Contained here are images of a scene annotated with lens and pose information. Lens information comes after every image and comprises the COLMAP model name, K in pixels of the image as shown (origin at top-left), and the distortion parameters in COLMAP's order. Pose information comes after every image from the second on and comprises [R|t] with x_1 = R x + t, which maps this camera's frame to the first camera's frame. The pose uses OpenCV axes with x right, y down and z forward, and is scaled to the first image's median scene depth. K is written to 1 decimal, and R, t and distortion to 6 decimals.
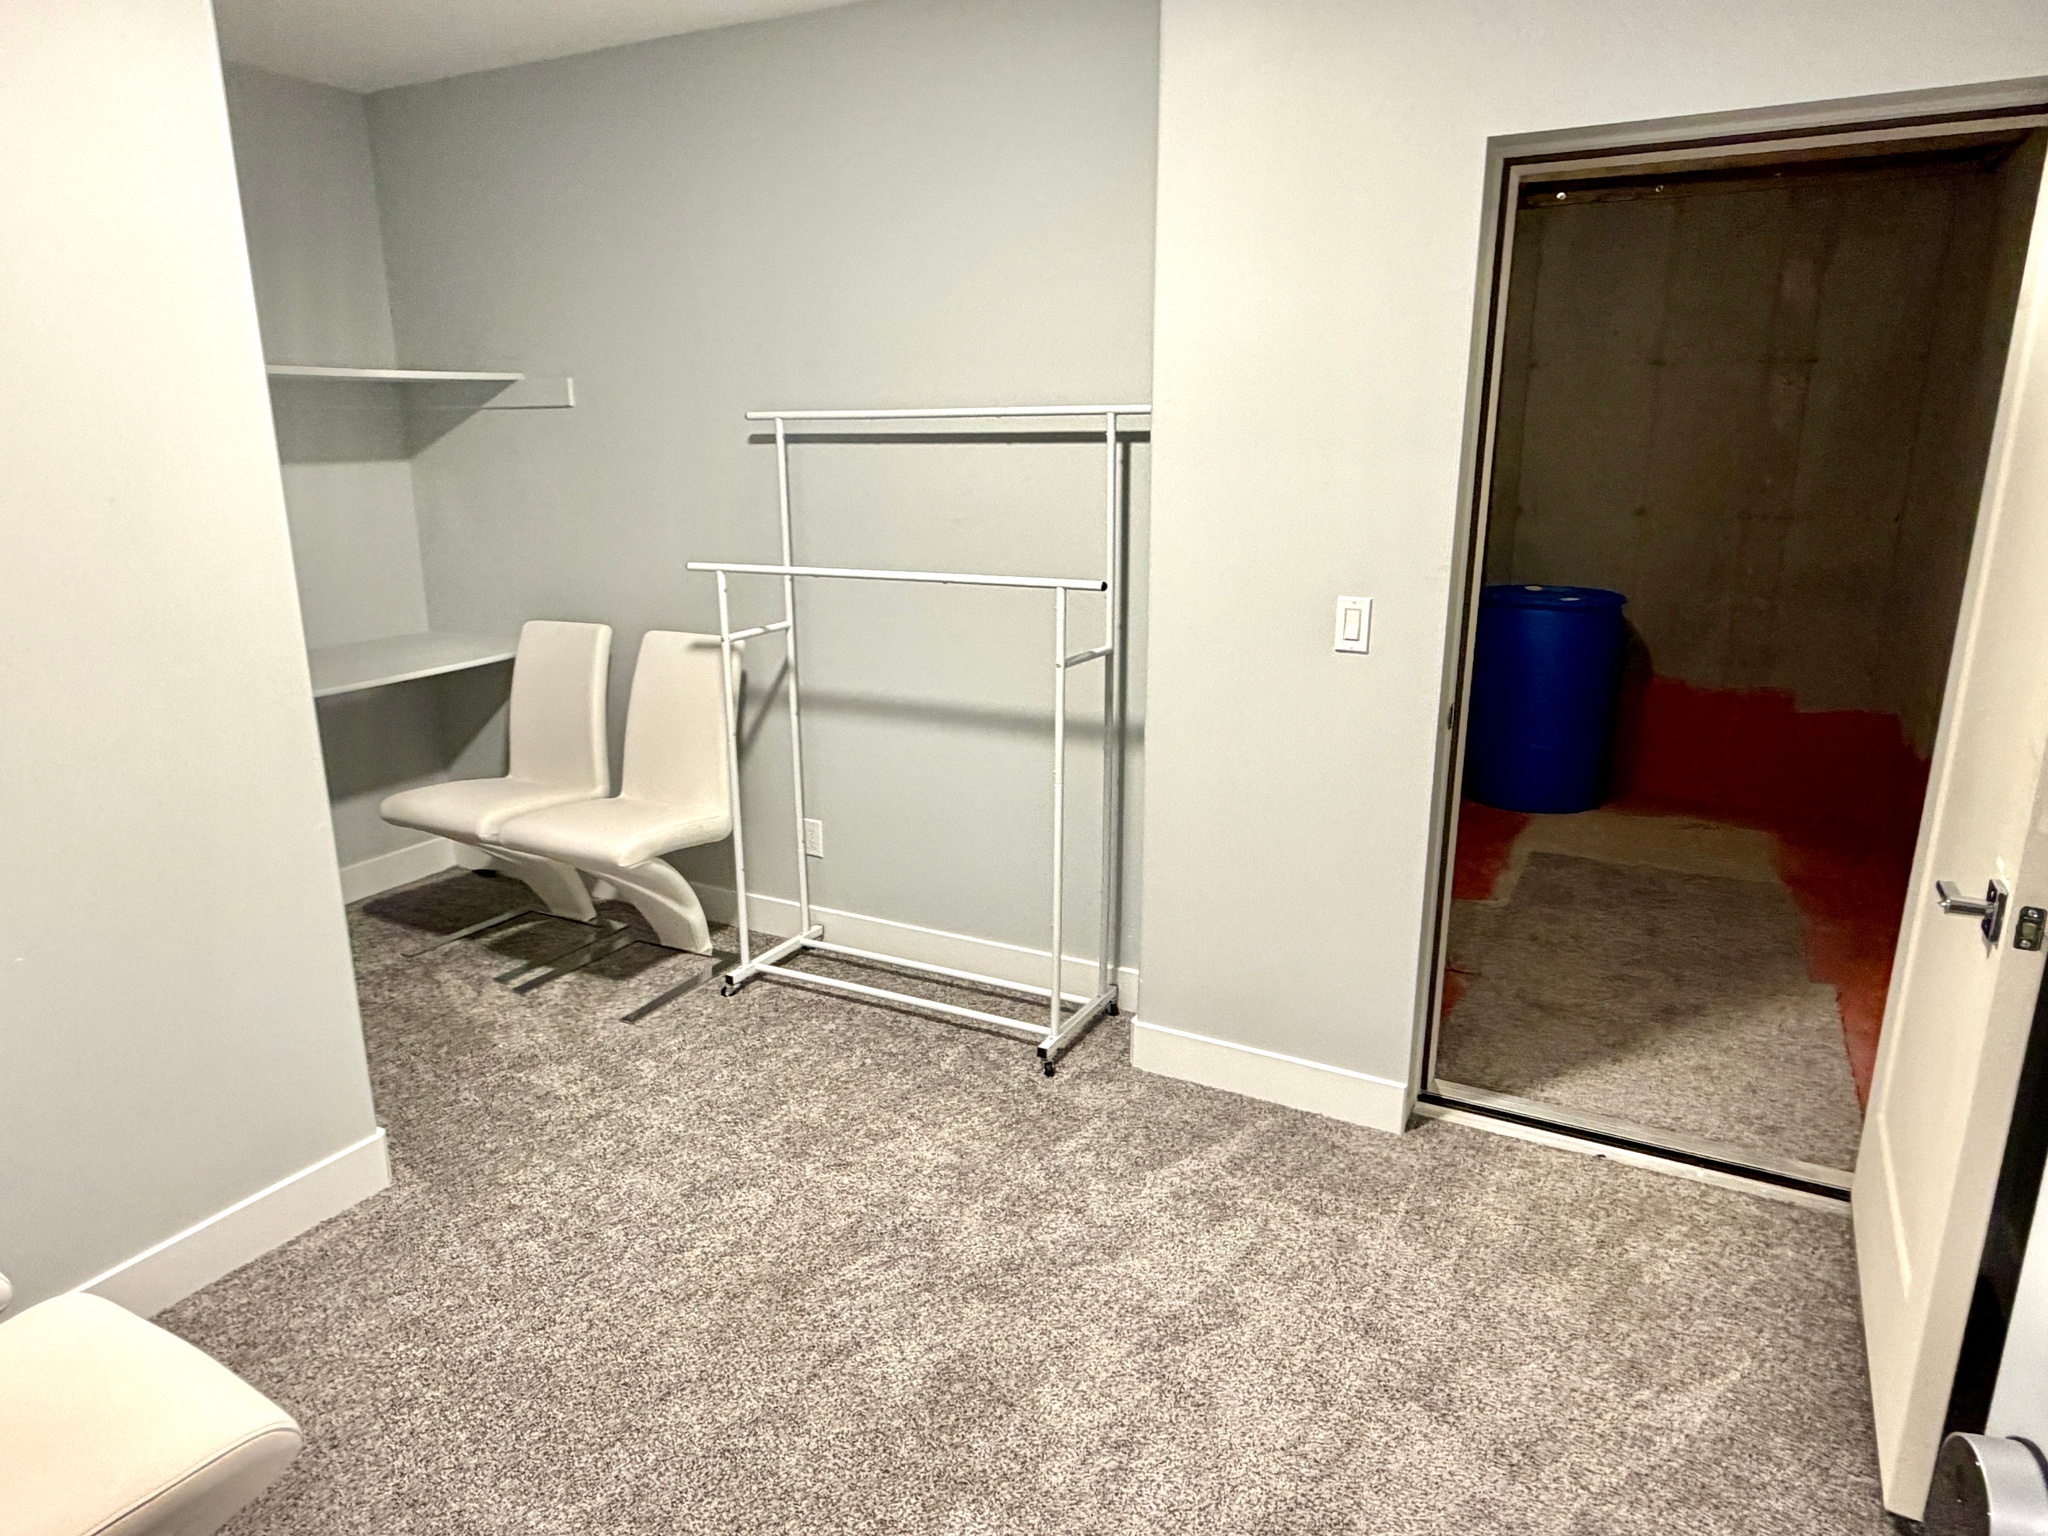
lens RADIAL K [[1303.1, 0, 1024.0], [0, 1303.1, 768.0], [0, 0, 1]] dist [0.005532, 0.001332]
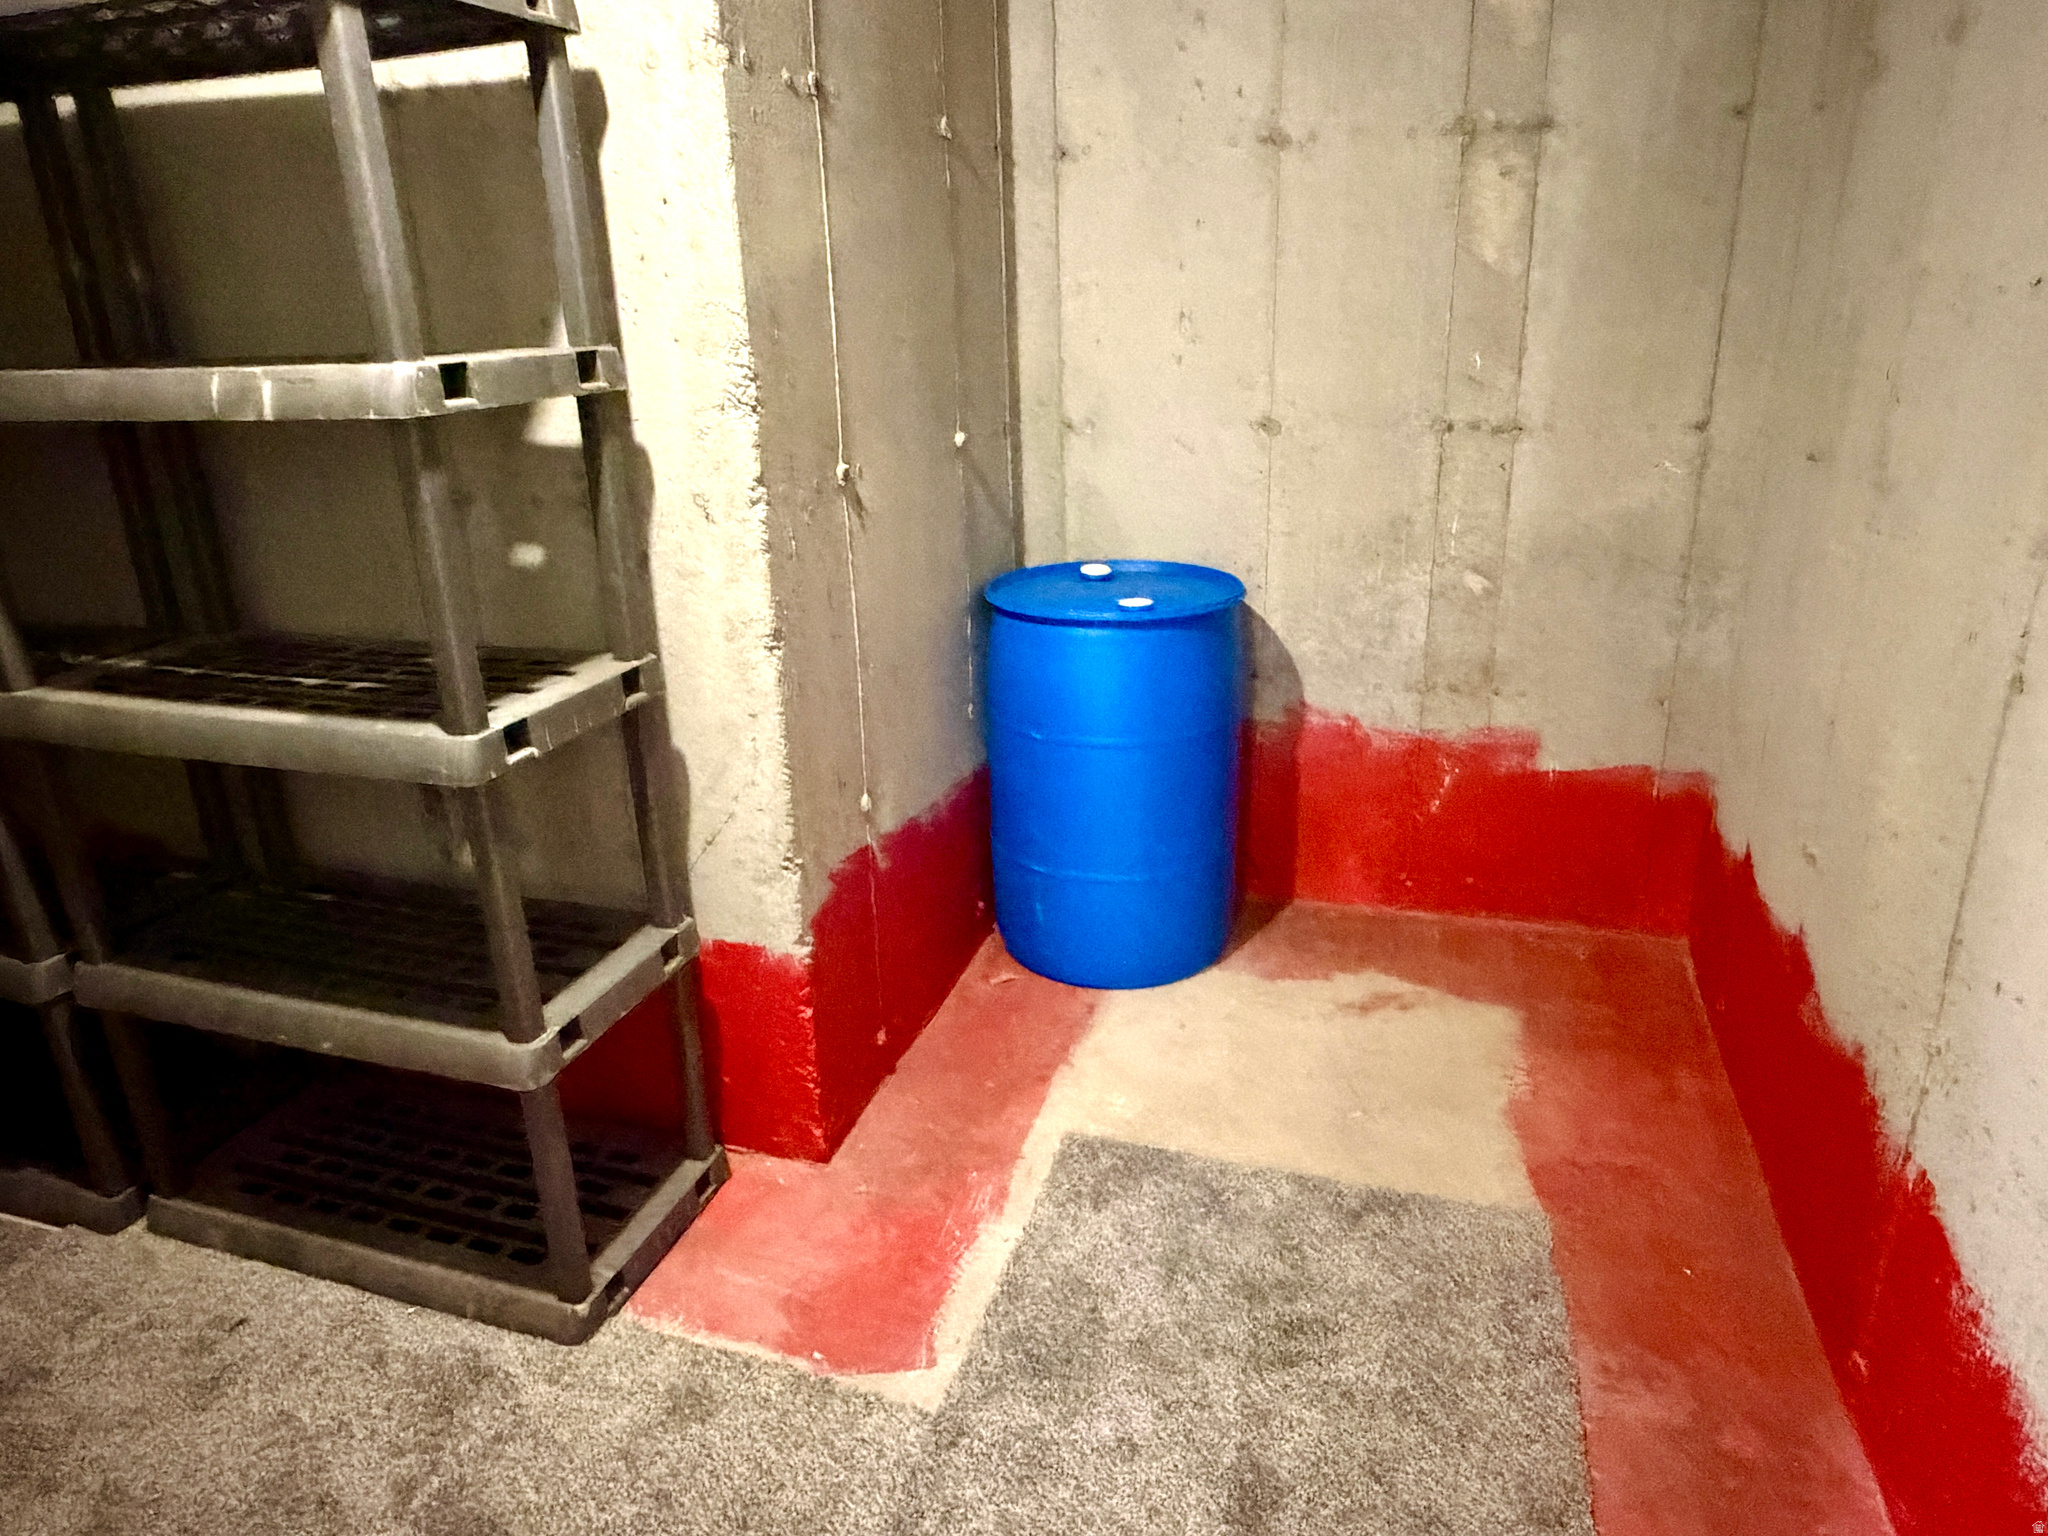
lens RADIAL K [[1313.8, 0, 1024.0], [0, 1313.8, 768.0], [0, 0, 1]] dist [0.000969, 0.000873]
pose [[0.982271, -0.077742, 0.170586, 0.272783], [0.067425, 0.995574, 0.065468, -0.097310], [-0.174921, -0.052805, 0.983165, 0.476452]]
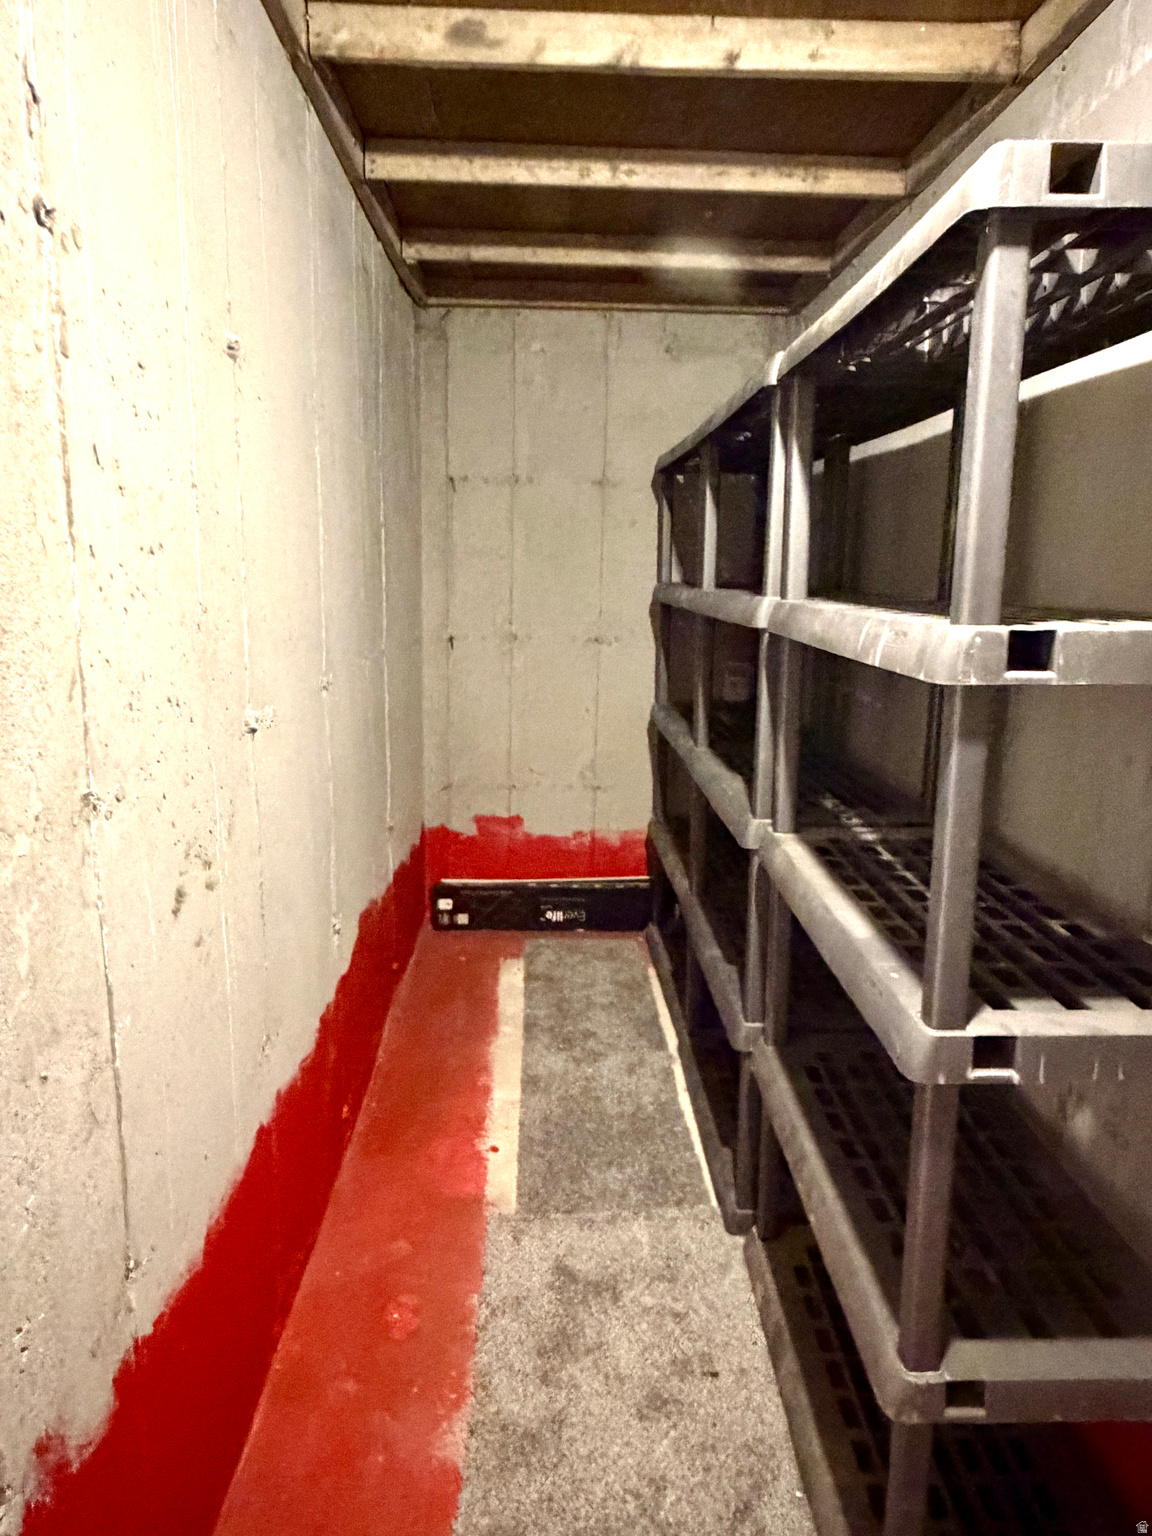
lens RADIAL K [[985.3, 0, 576.0], [0, 985.3, 768.0], [0, 0, 1]] dist [0.000969, 0.000873]
pose [[0.502923, 0.194692, -0.842118, 0.396514], [-0.250961, 0.965220, 0.073276, -0.206816], [0.827095, 0.174487, 0.534292, 0.827179]]
